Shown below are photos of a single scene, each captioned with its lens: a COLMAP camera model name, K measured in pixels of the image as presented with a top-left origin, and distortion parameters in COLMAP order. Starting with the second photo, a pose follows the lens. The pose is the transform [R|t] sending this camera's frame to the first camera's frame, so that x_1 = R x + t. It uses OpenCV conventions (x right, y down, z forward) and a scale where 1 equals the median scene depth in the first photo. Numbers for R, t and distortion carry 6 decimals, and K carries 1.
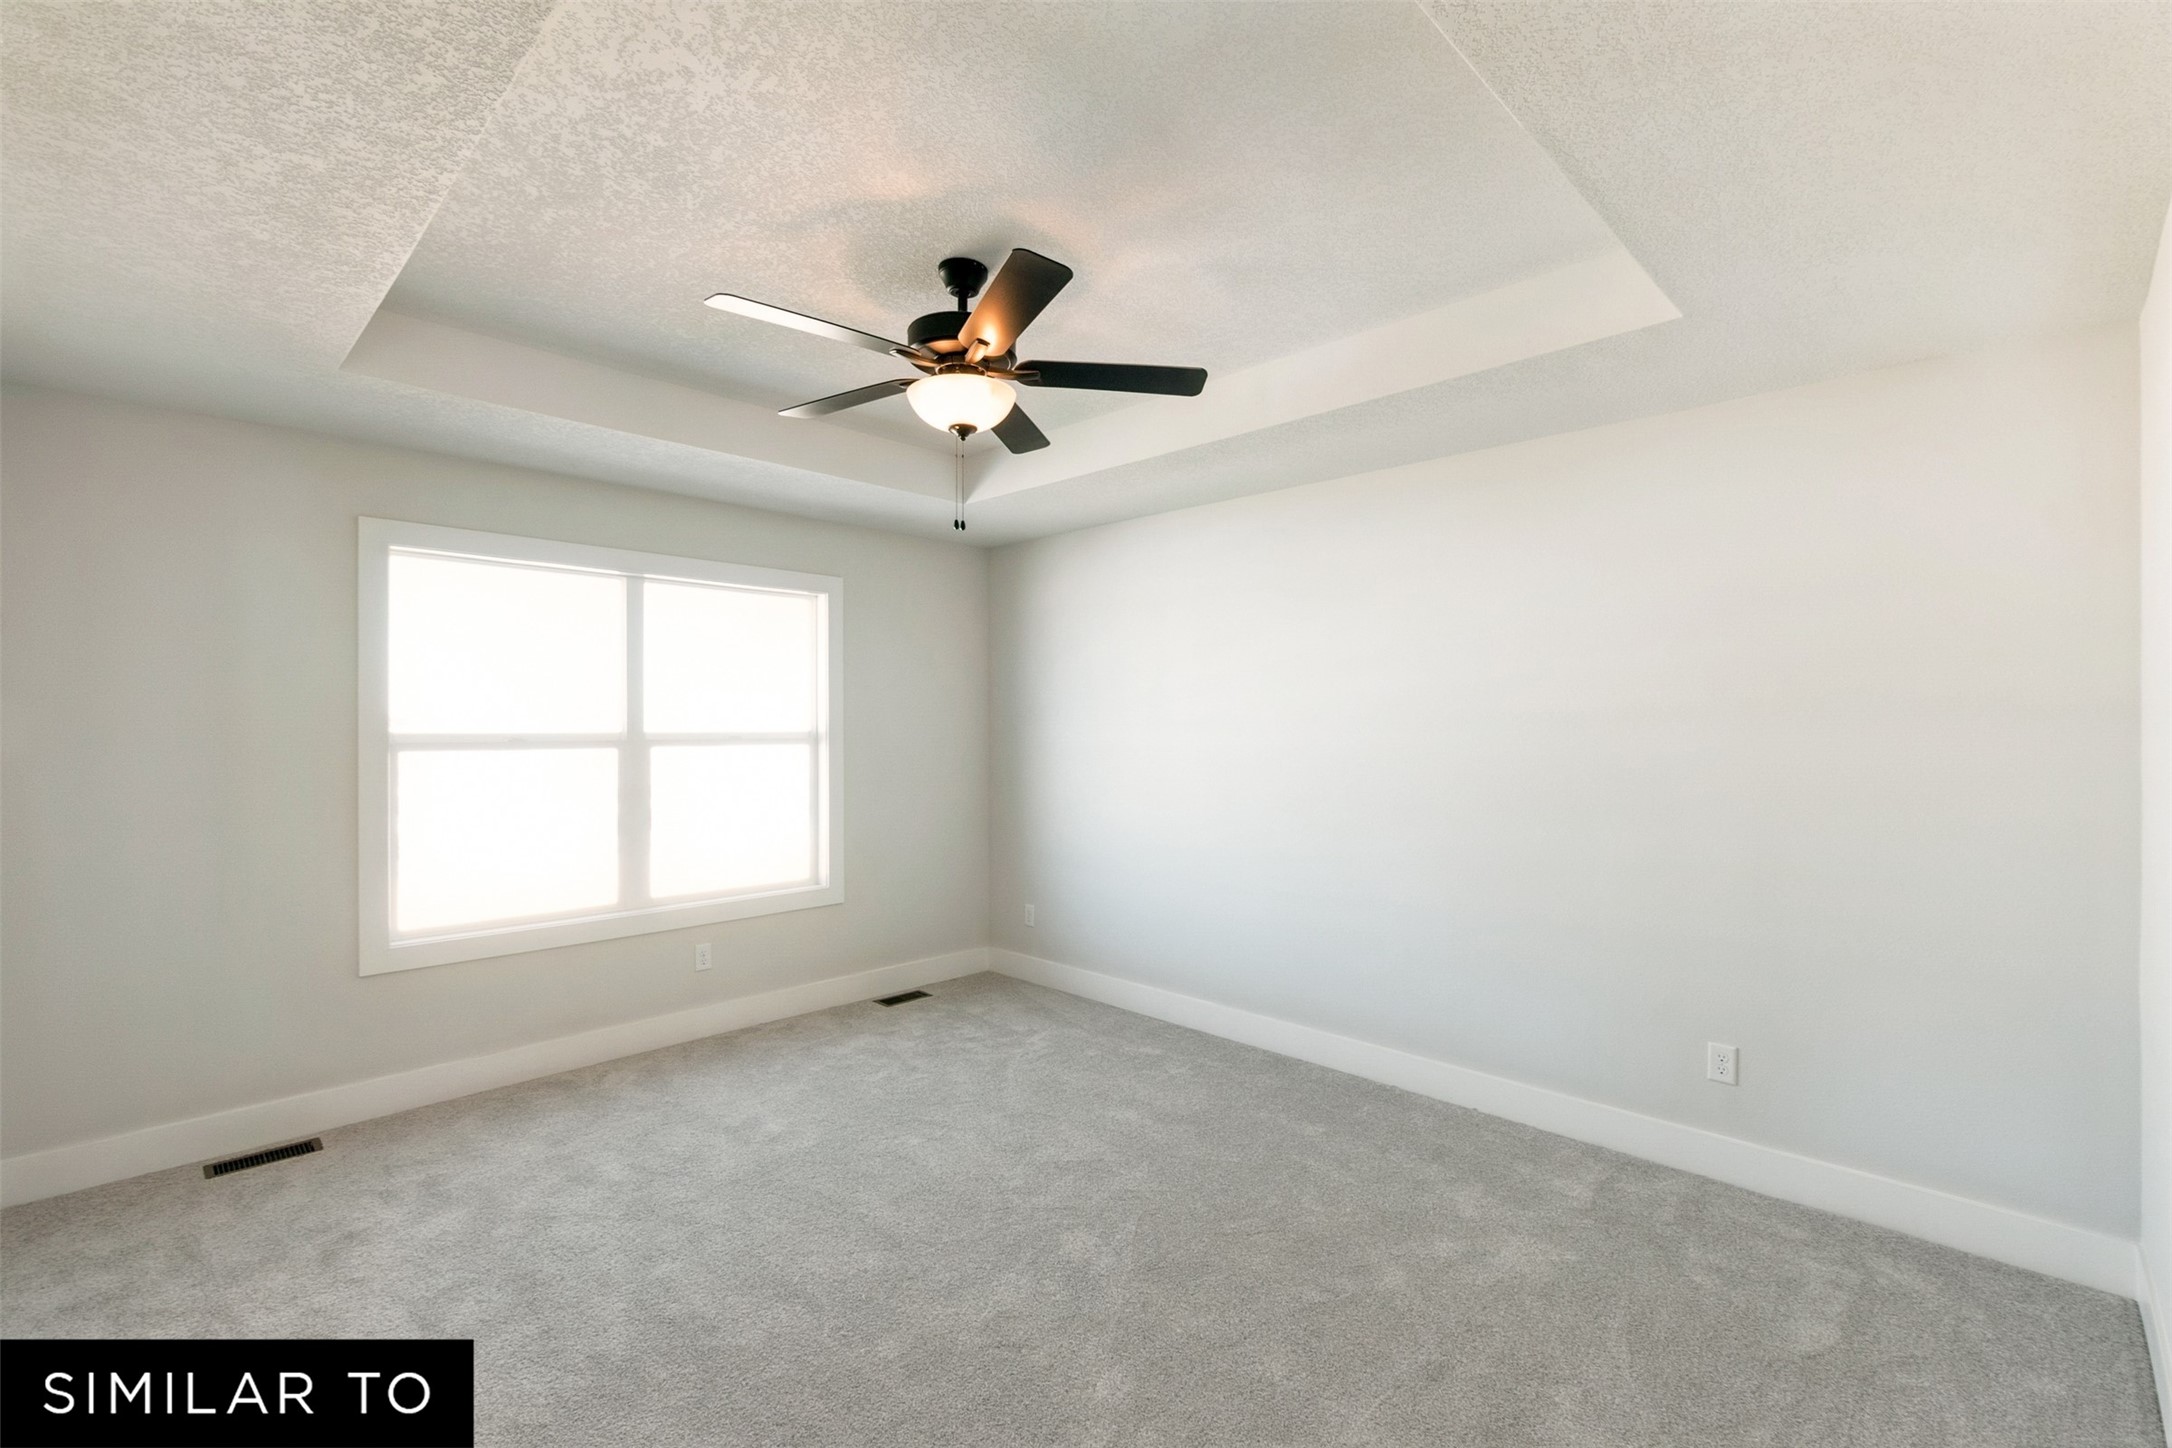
lens RADIAL K [[947.5, 0, 1071.0], [0, 947.5, 721.8], [0, 0, 1]] dist [0.006423, -0.001748]
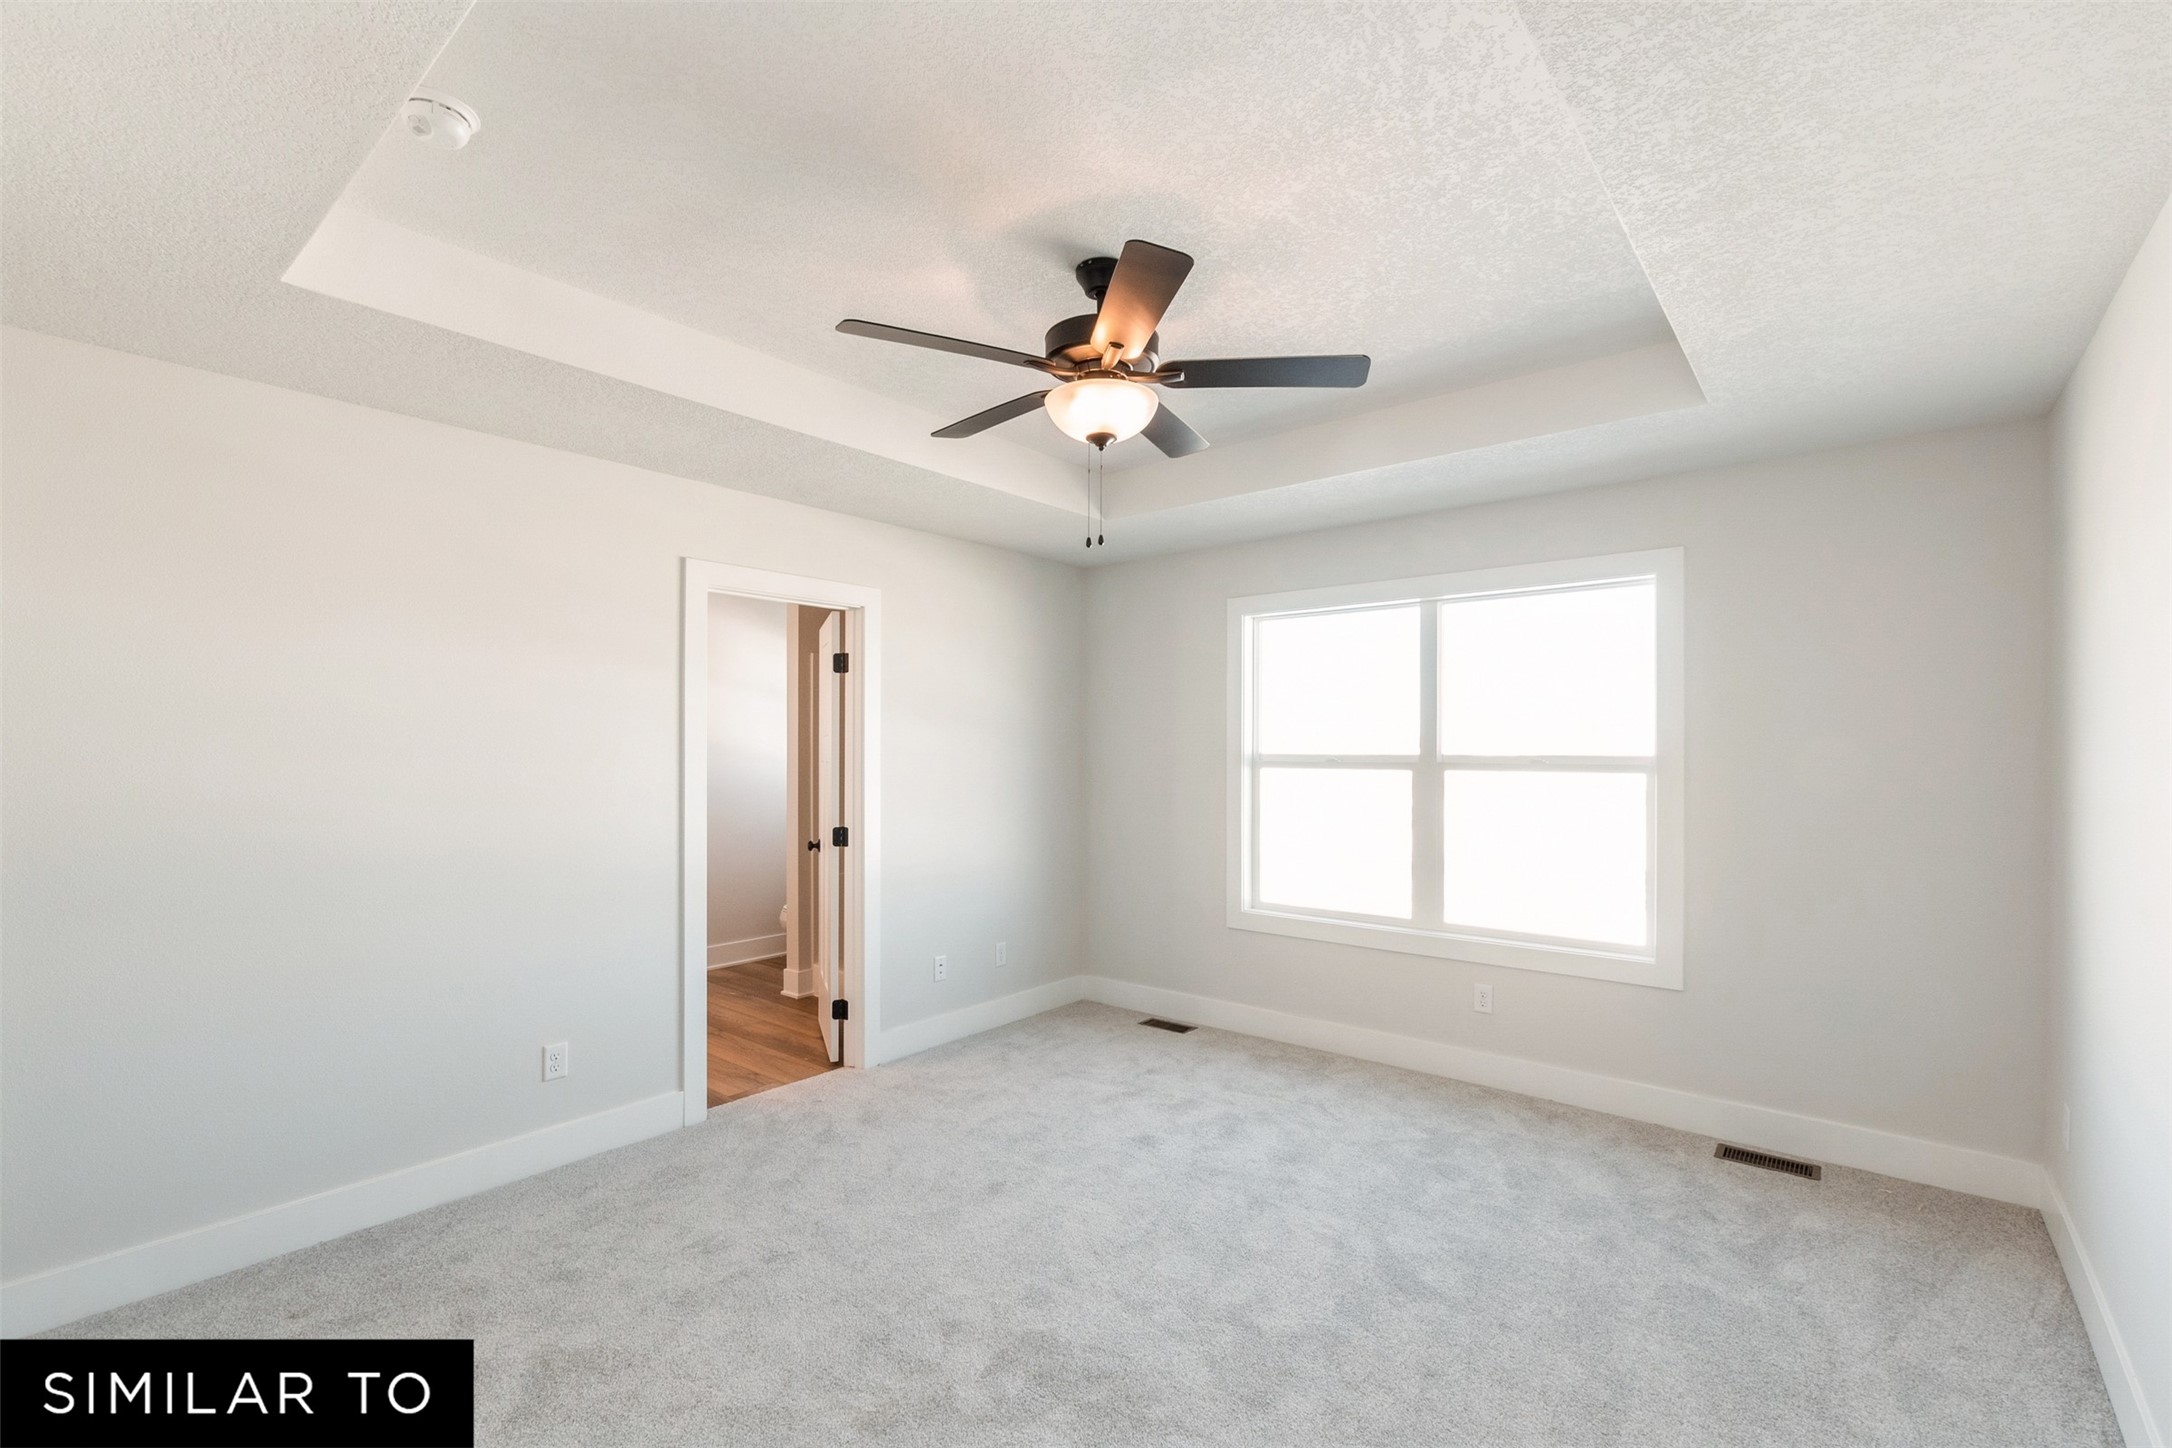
lens RADIAL K [[947.5, 0, 1087.8], [0, 947.5, 727.3], [0, 0, 1]] dist [0.006423, -0.001748]
pose [[0.093012, -0.023390, -0.995390, 0.515764], [0.000098, 0.999724, -0.023482, 0.006054], [0.995665, 0.002087, 0.092988, 0.542906]]
